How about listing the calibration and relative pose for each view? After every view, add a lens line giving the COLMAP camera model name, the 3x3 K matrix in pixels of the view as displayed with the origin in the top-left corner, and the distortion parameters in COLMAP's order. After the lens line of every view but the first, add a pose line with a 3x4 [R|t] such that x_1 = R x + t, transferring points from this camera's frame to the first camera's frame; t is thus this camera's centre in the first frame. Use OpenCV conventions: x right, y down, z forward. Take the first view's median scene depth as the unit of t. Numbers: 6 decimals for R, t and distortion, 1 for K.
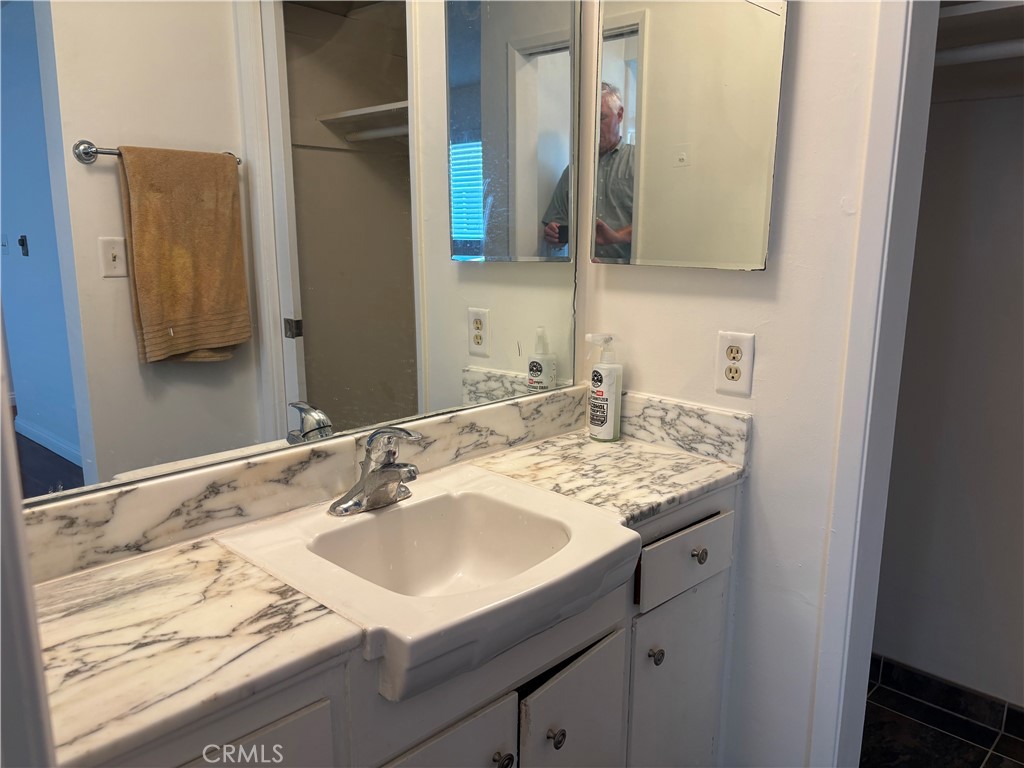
lens RADIAL K [[772.0, 0, 512.0], [0, 772.0, 384.0], [0, 0, 1]] dist [0.065193, -0.100399]
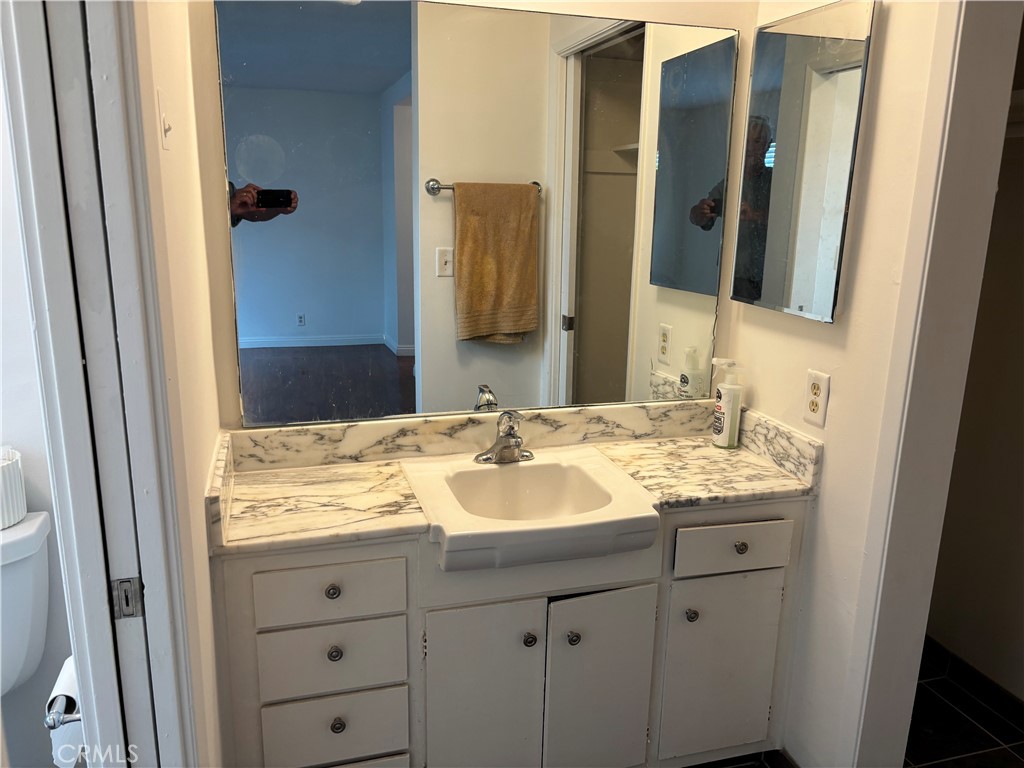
lens RADIAL K [[776.5, 0, 512.0], [0, 776.5, 384.0], [0, 0, 1]] dist [0.087833, -0.097644]
pose [[0.871468, 0.122567, -0.474890, 0.454354], [-0.108258, 0.992459, 0.057486, -0.066744], [0.478355, 0.001314, 0.878166, -0.259269]]
